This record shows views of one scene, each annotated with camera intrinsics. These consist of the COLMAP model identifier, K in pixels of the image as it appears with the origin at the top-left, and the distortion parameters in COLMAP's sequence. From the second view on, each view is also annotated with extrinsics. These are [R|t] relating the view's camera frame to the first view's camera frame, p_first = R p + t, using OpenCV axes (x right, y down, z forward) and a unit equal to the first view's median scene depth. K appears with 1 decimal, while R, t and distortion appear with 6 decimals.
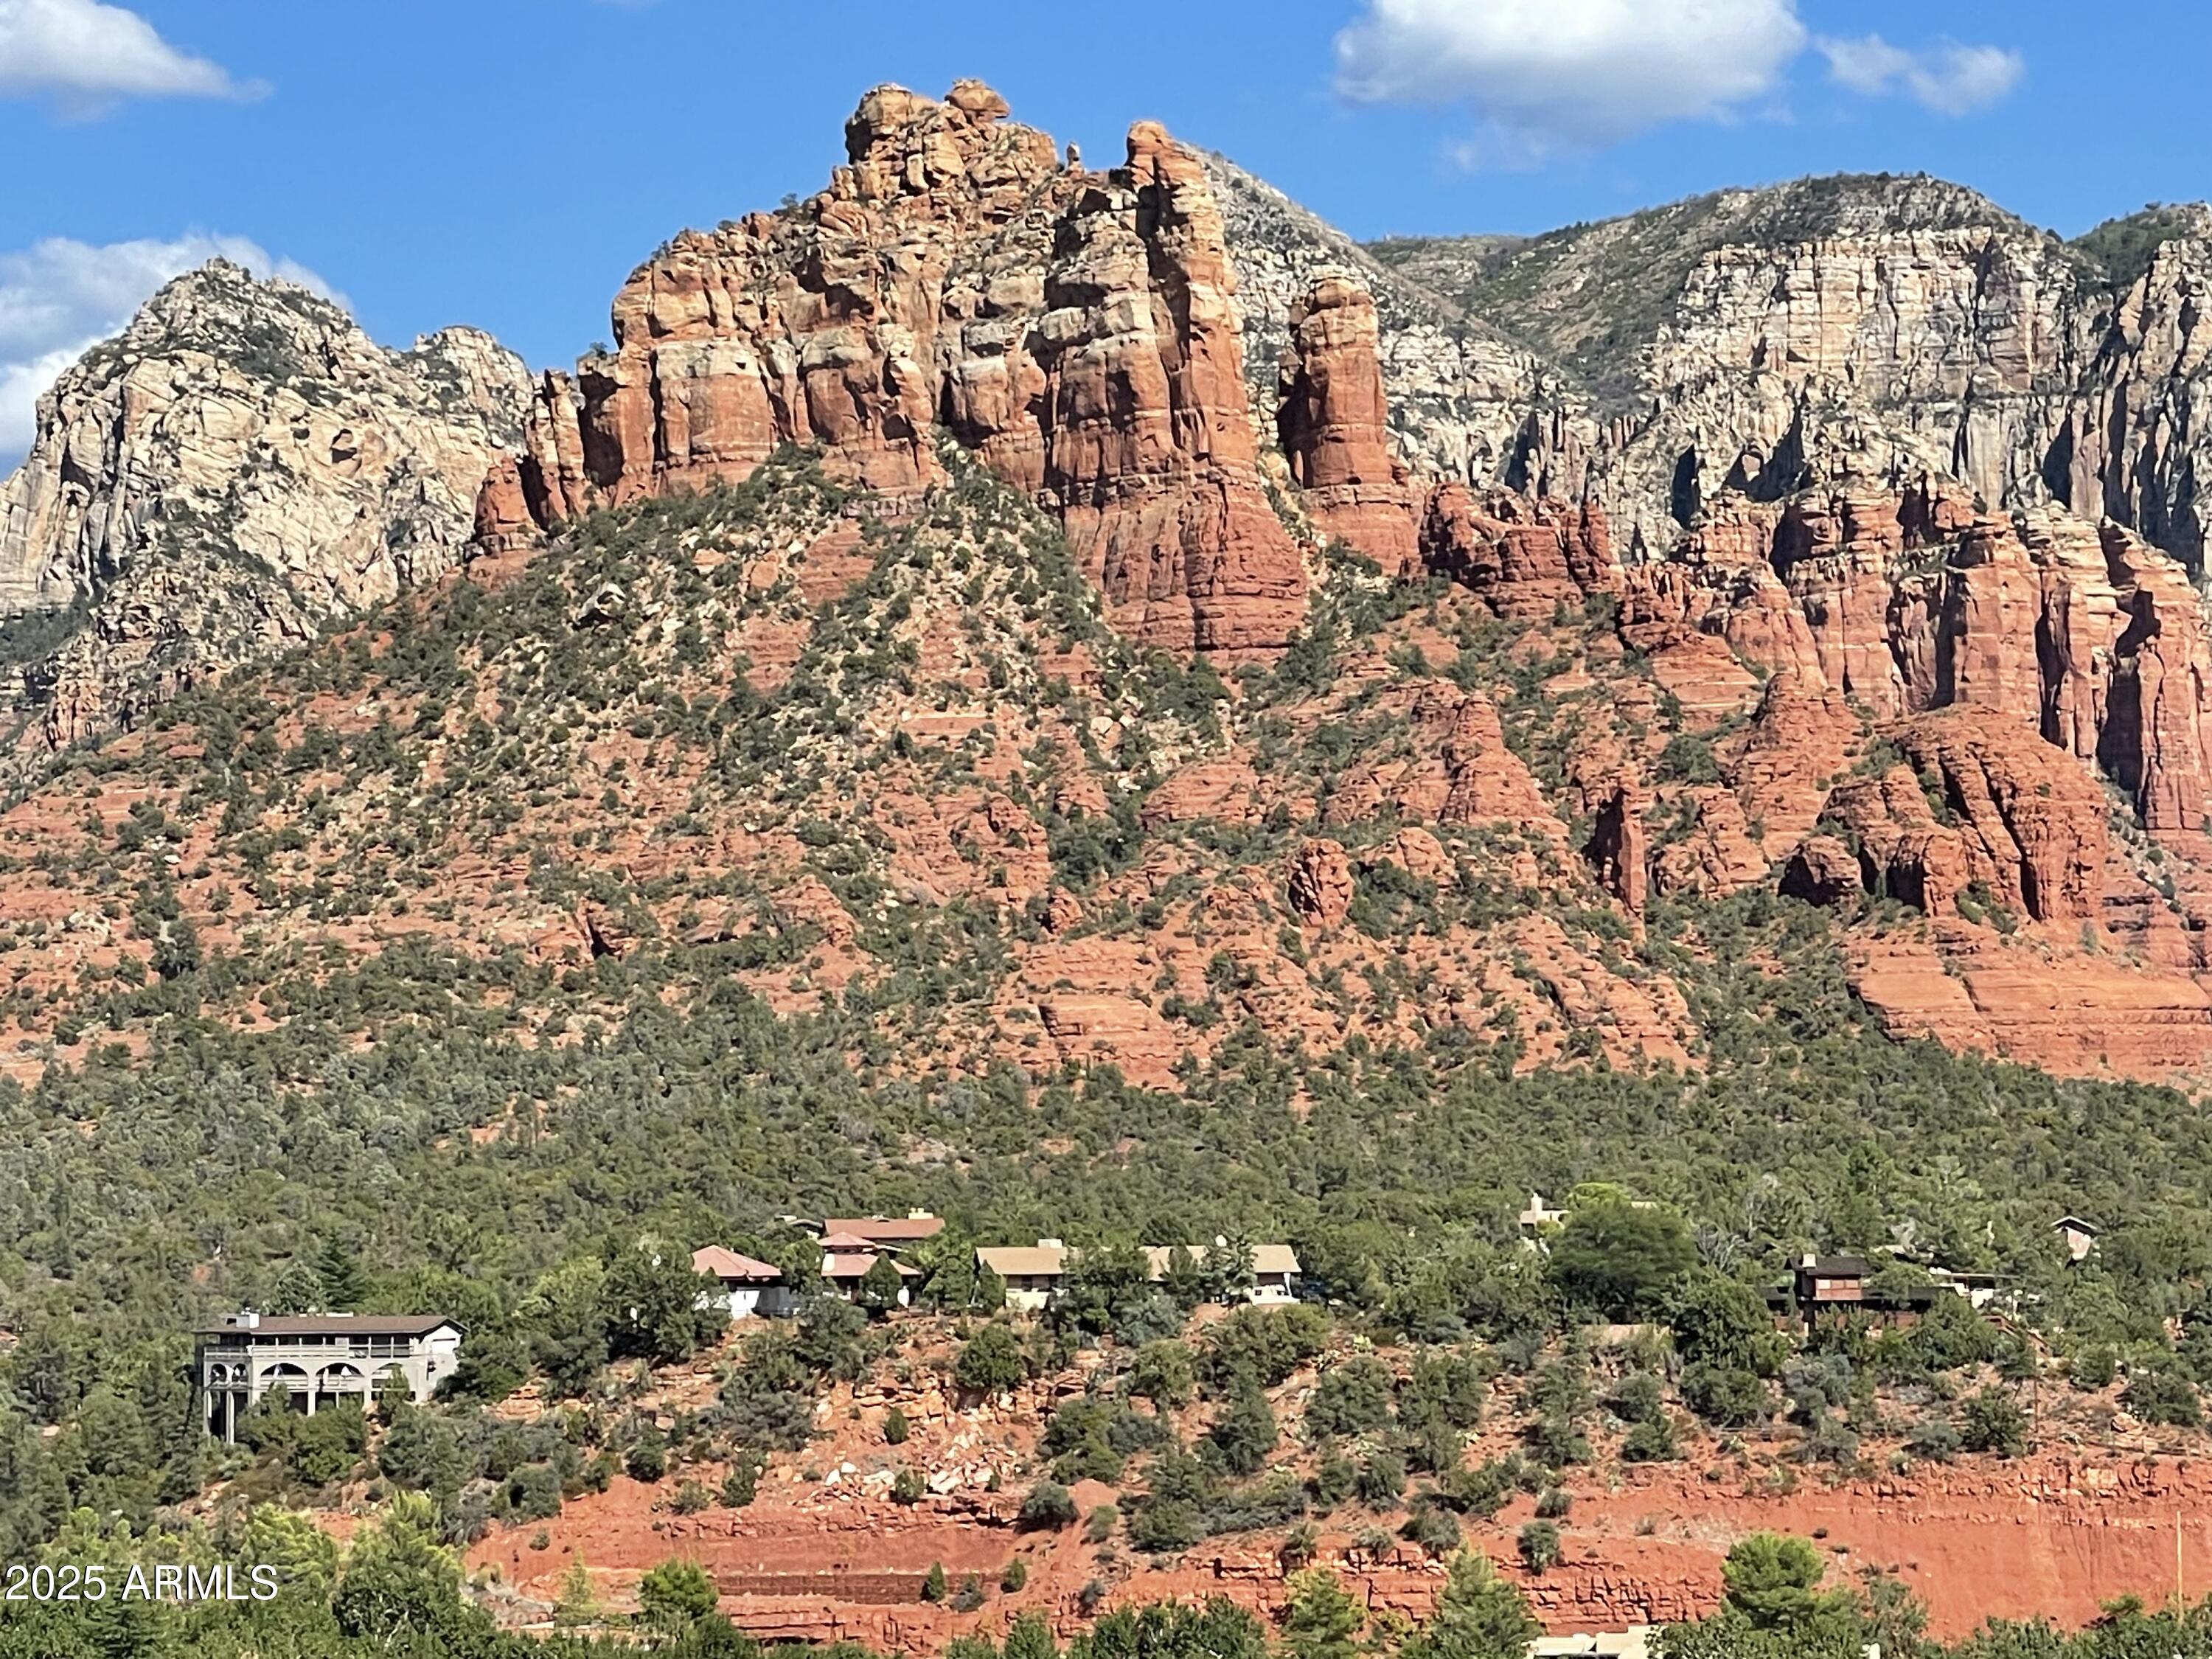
lens RADIAL K [[6849.8, 0, 1110.1], [0, 6849.8, 795.3], [0, 0, 1]] dist [0.050918, 1.241821]
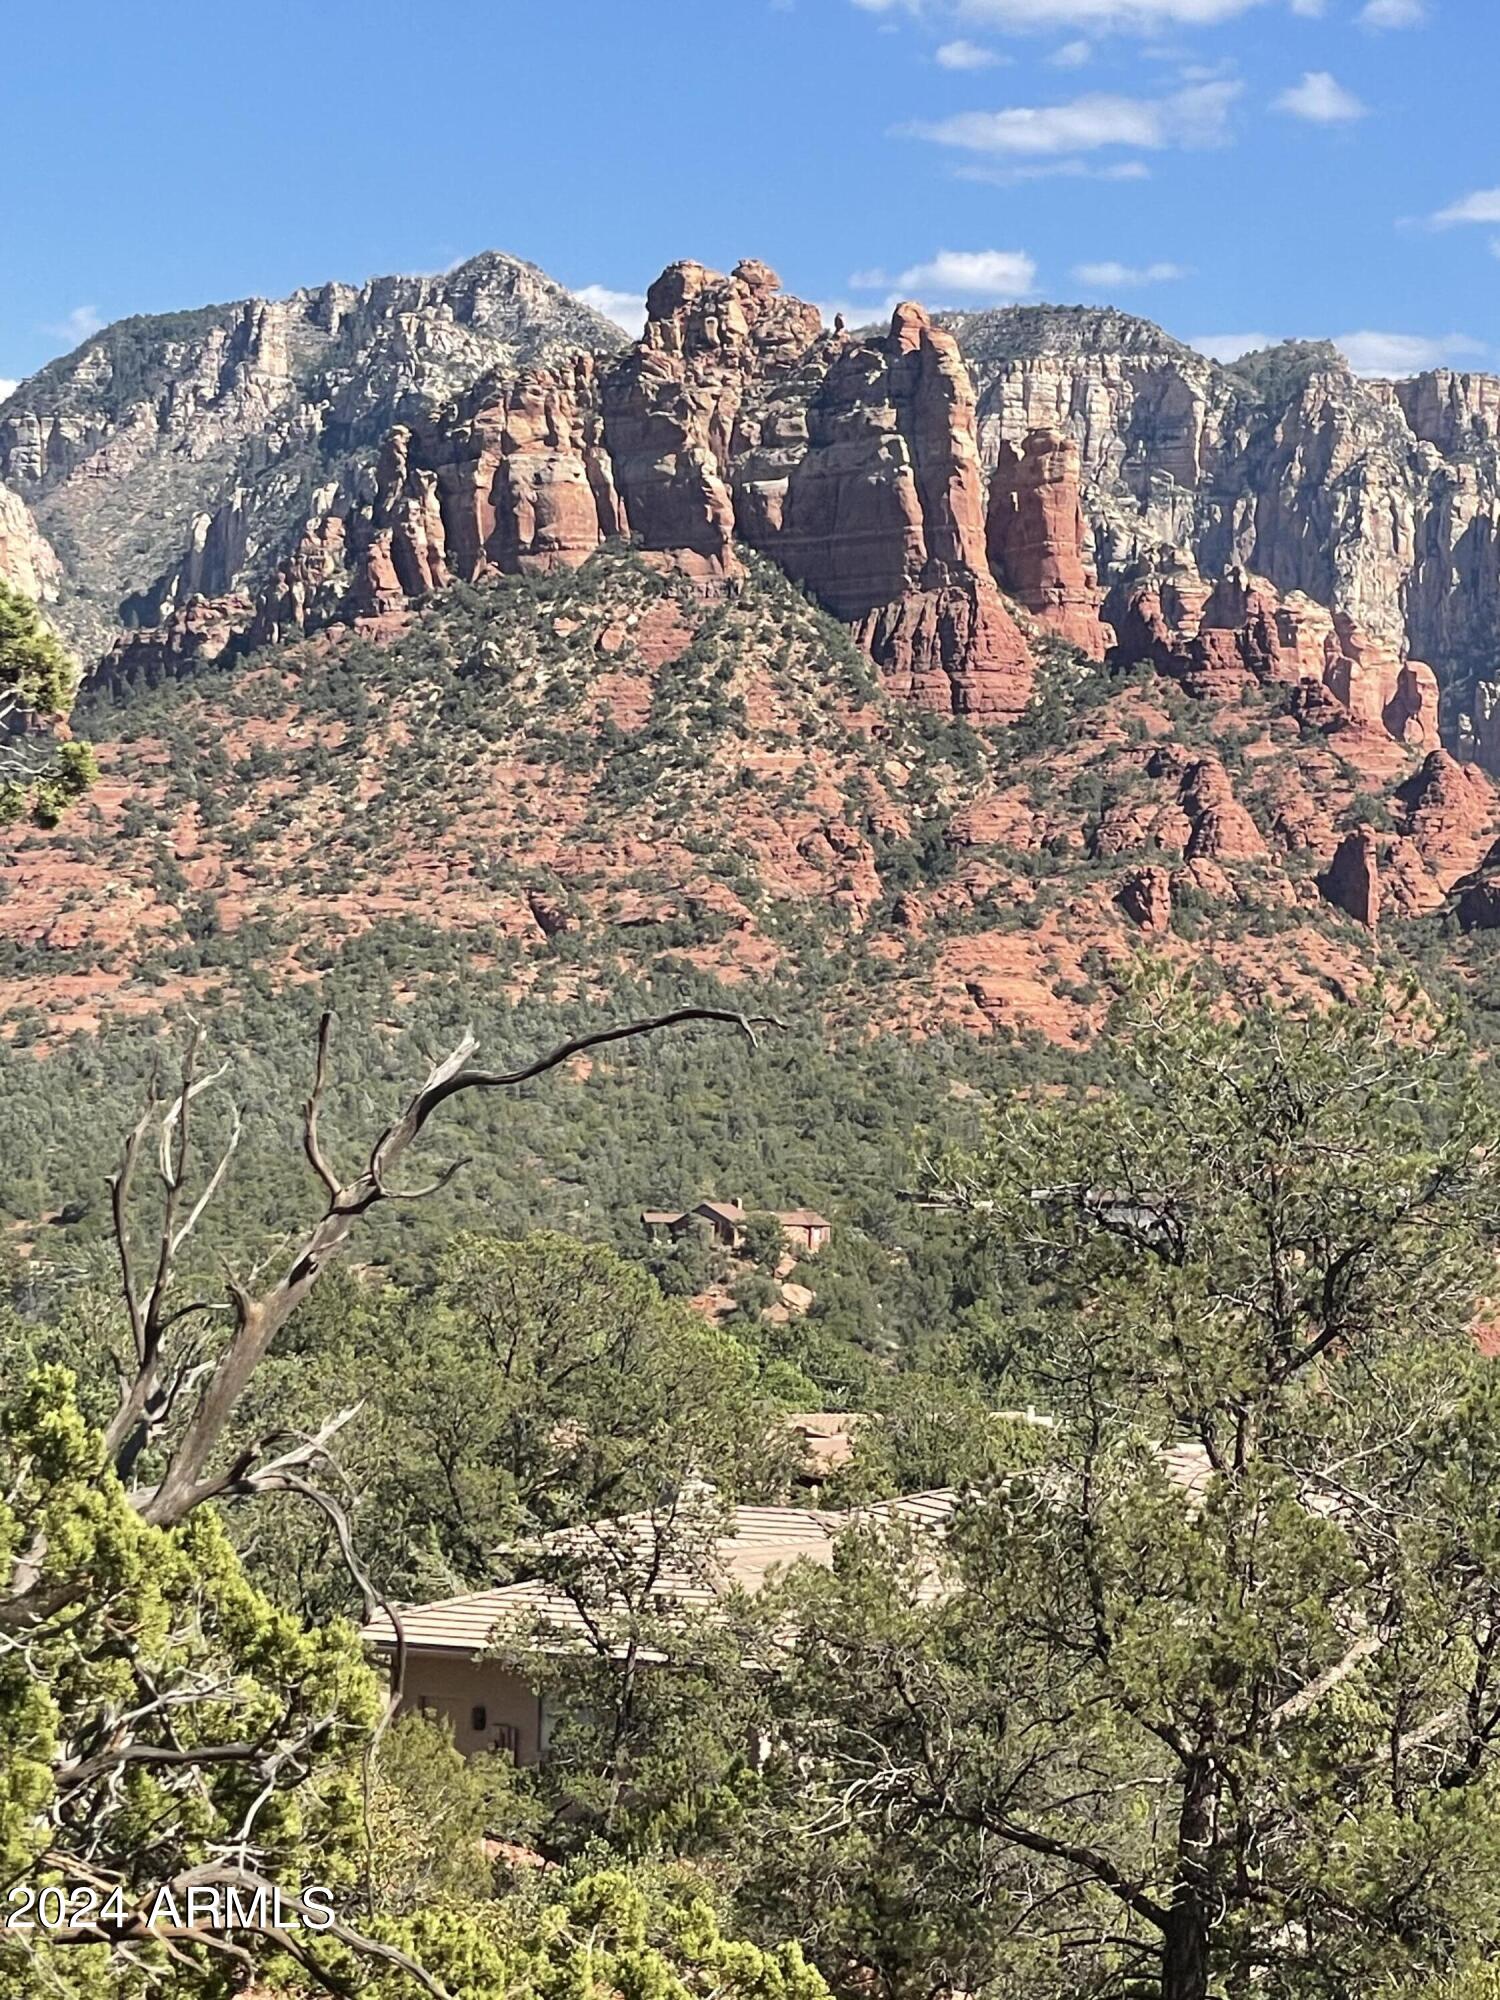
lens RADIAL K [[5862.8, 0, 750.0], [0, 5862.8, 1000.0], [0, 0, 1]] dist [0.022603, 0.267659]
pose [[0.995040, 0.033307, 0.093734, -0.125662], [-0.036622, 0.998755, 0.033870, -0.002744], [-0.092489, -0.037135, 0.995021, -0.108977]]
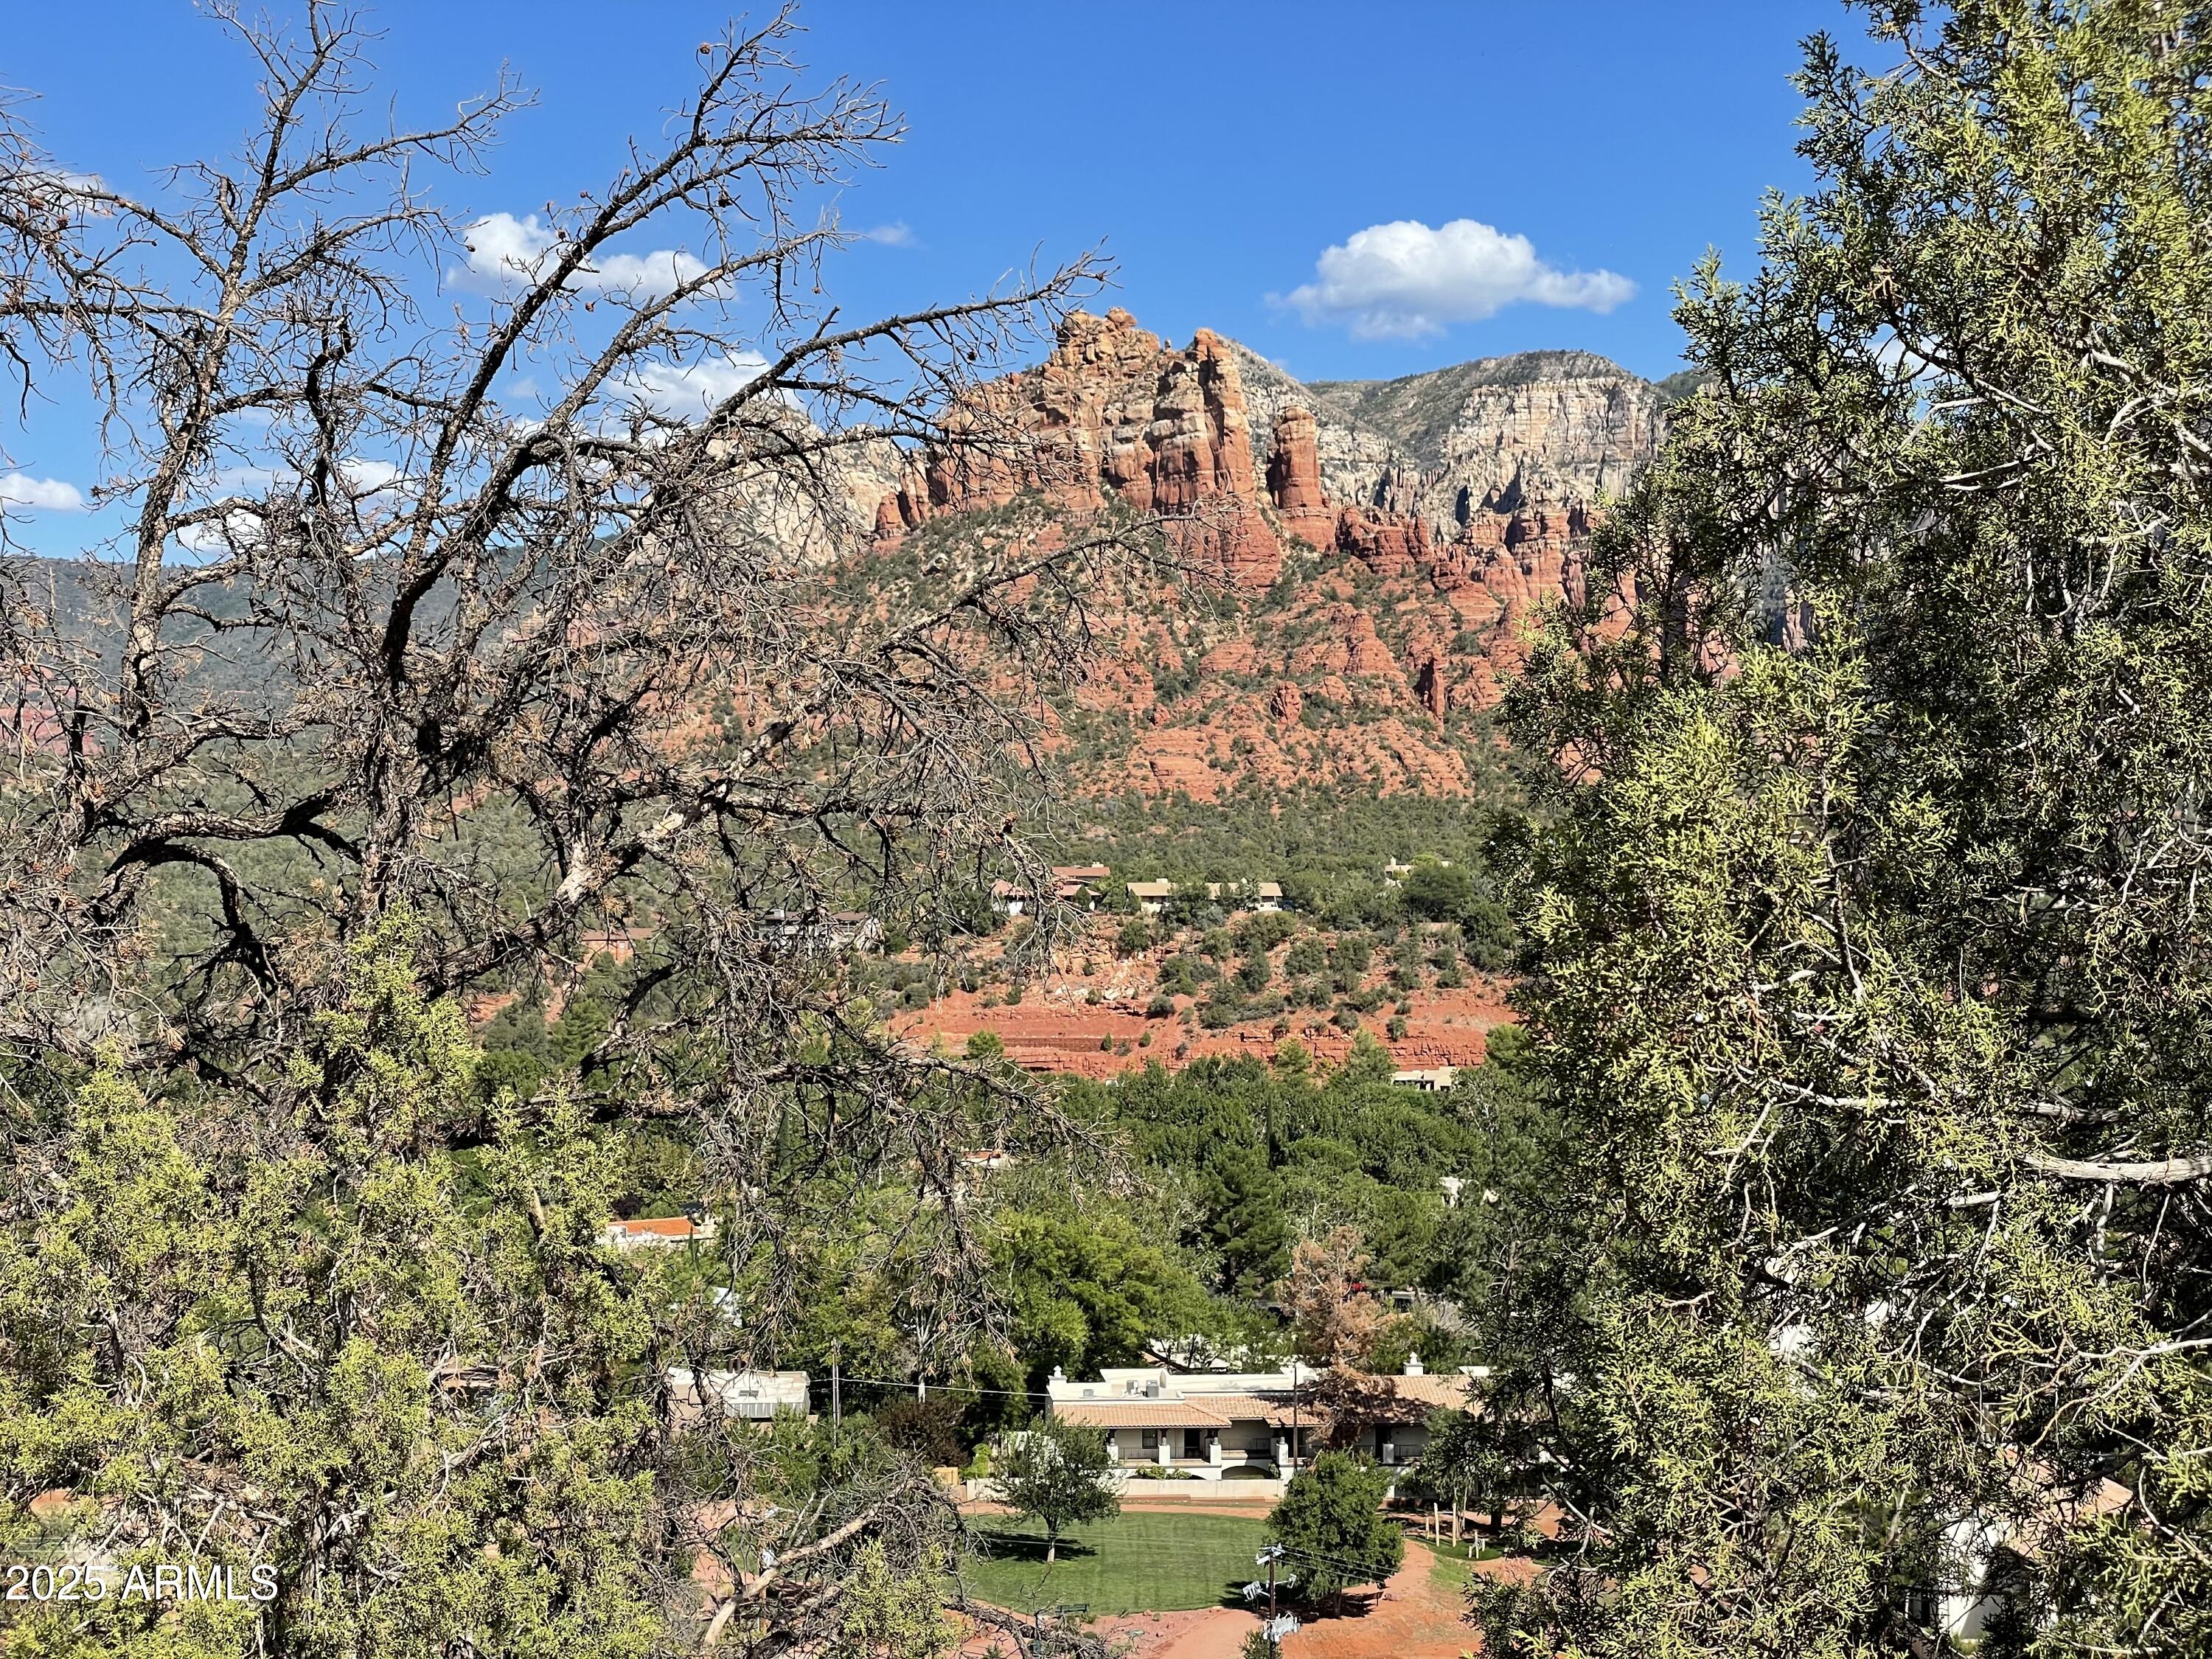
lens RADIAL K [[3338.8, 0, 1076.8], [0, 3338.8, 825.2], [0, 0, 1]] dist [0.099511, 0.067703]
pose [[0.999530, 0.008716, -0.029392, -0.001958], [-0.007189, 0.998638, 0.051668, -0.001551], [0.029802, -0.051432, 0.998232, -0.006420]]
